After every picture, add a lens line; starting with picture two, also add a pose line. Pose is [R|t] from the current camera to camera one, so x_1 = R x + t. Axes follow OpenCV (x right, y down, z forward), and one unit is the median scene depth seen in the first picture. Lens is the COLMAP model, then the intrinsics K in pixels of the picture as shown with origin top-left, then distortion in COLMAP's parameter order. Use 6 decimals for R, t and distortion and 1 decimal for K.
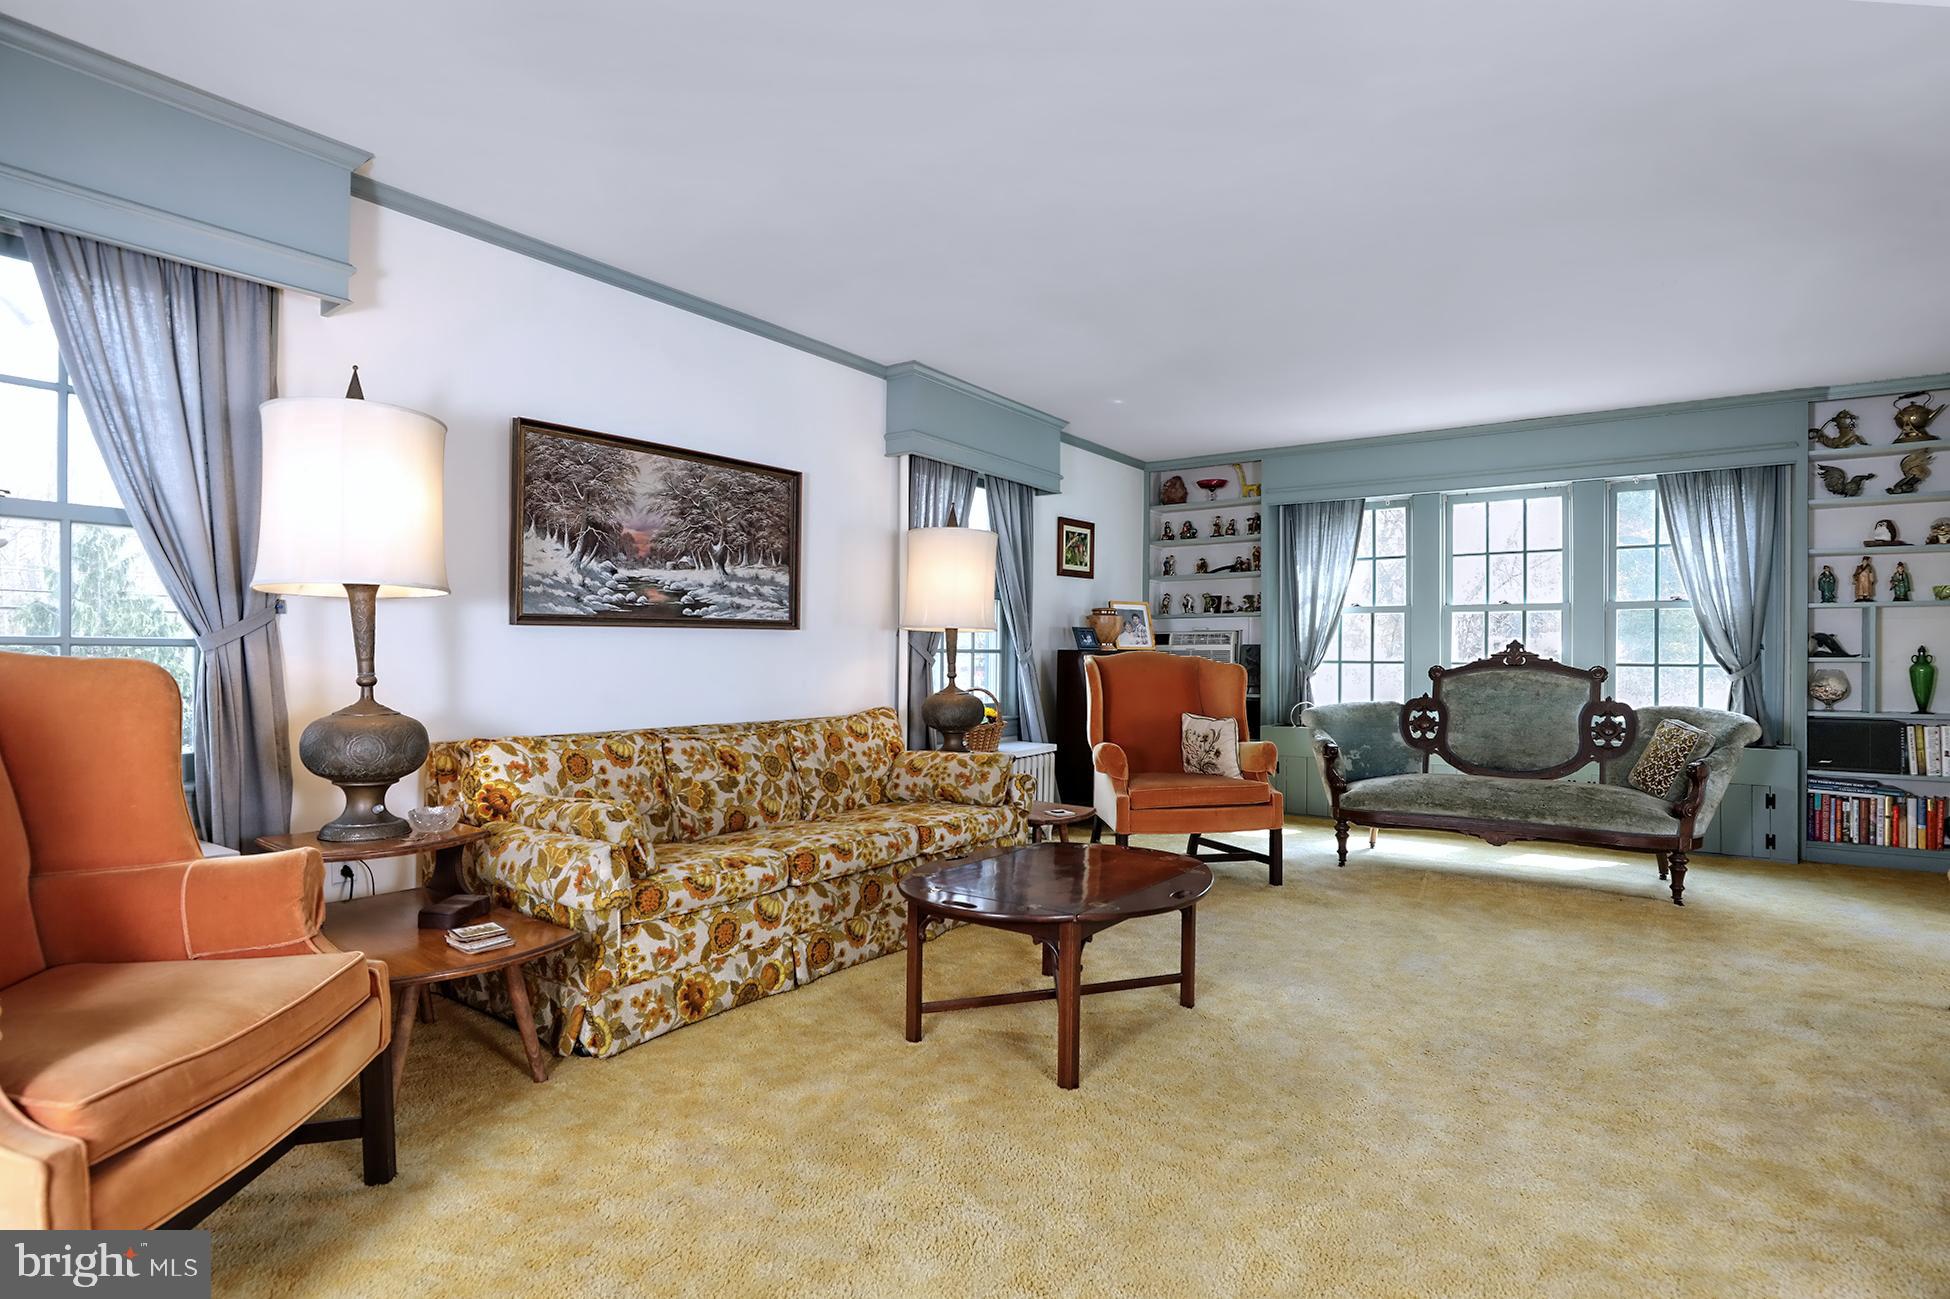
lens RADIAL K [[883.1, 0, 975.0], [0, 883.1, 649.5], [0, 0, 1]] dist [0.000193, 0.000027]
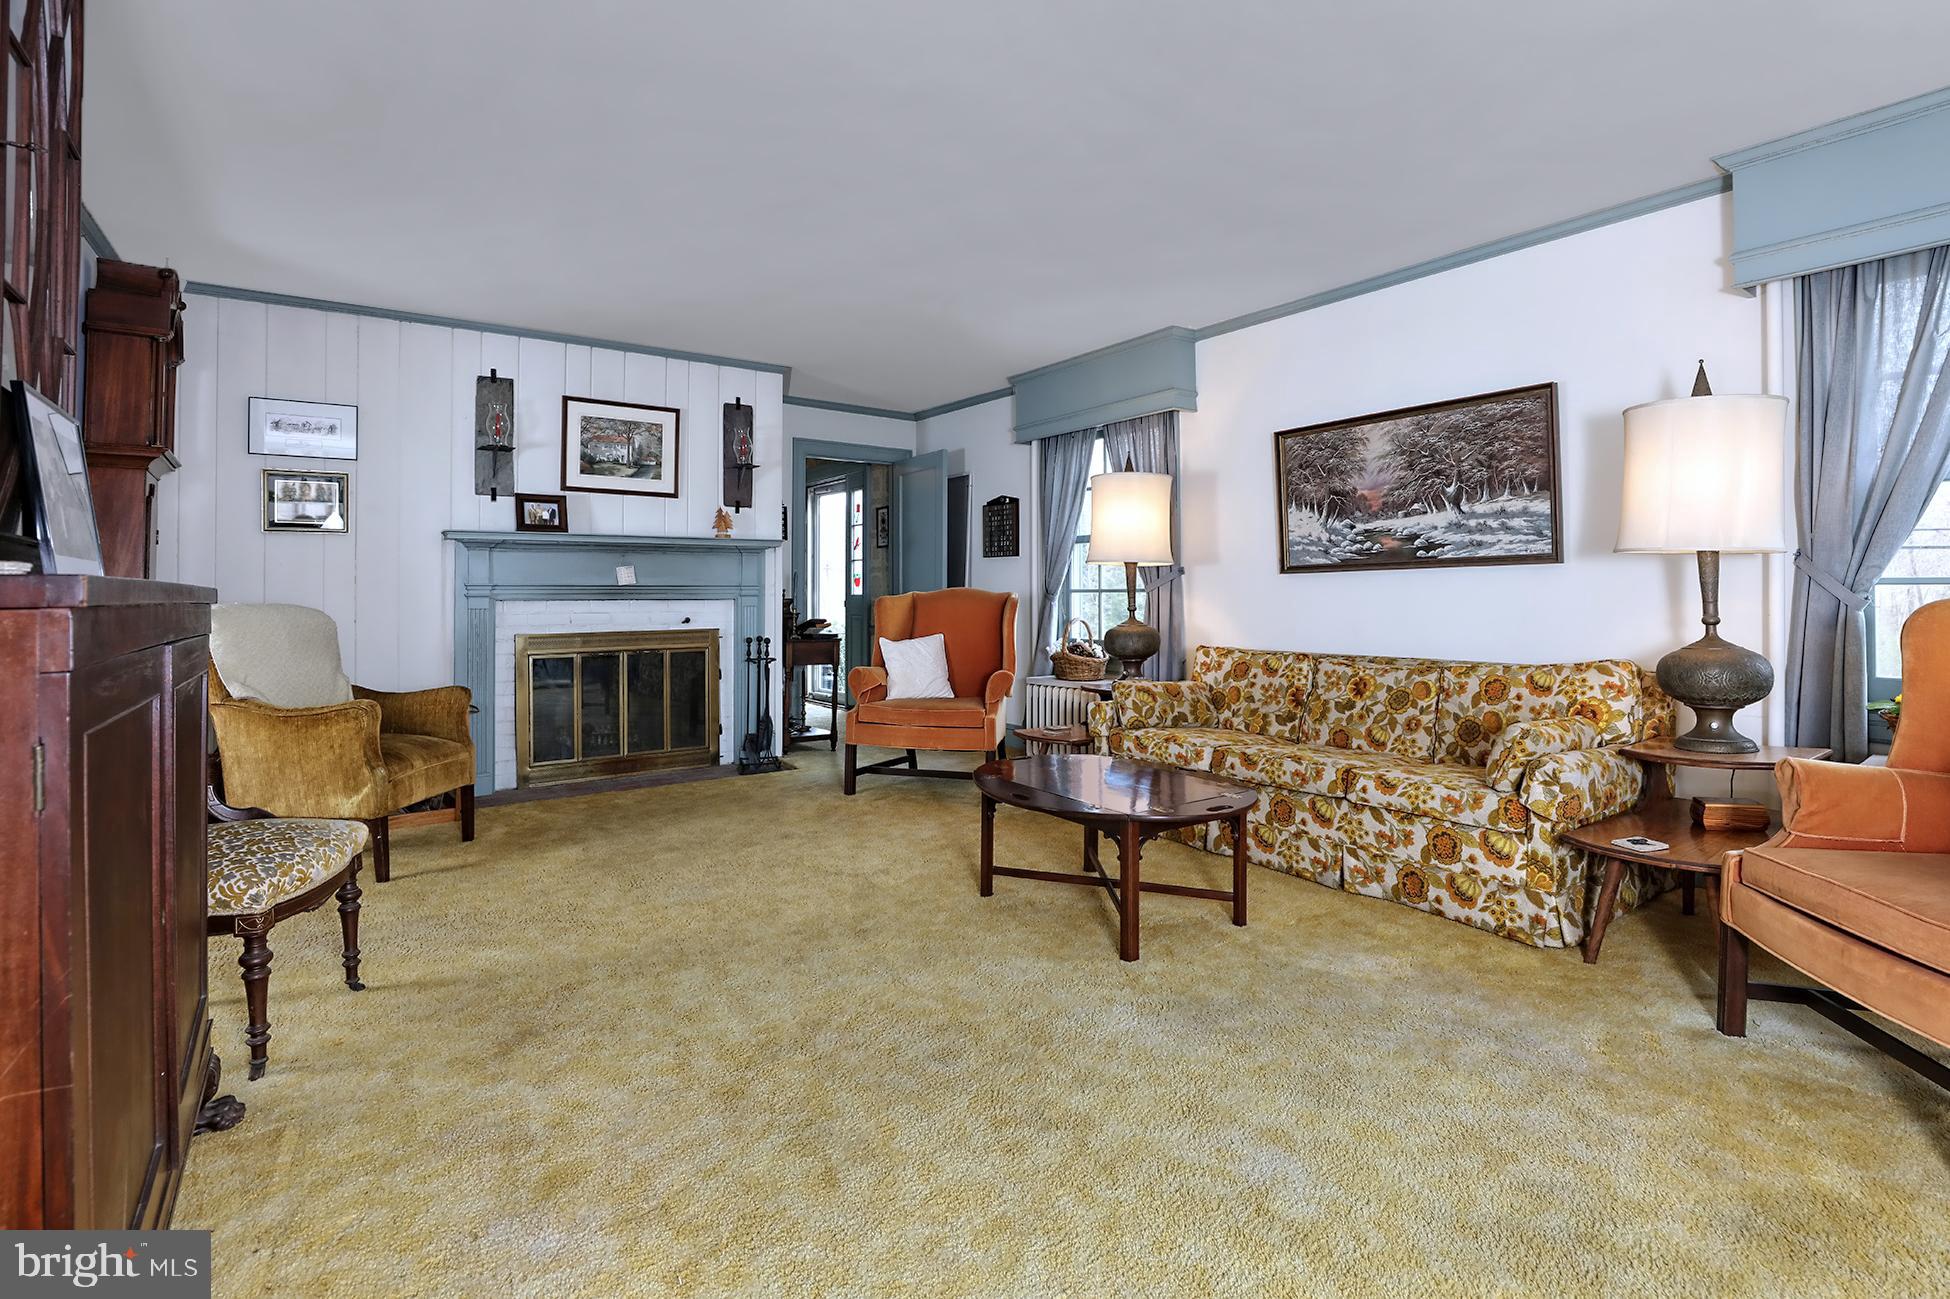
lens RADIAL K [[975.3, 0, 974.5], [0, 975.3, 634.3], [0, 0, 1]] dist [-0.000759, -0.000129]
pose [[-0.264620, 0.069851, -0.961820, 1.017700], [0.043596, 0.997220, 0.060427, -0.040941], [0.963367, -0.025941, -0.266929, 0.800780]]
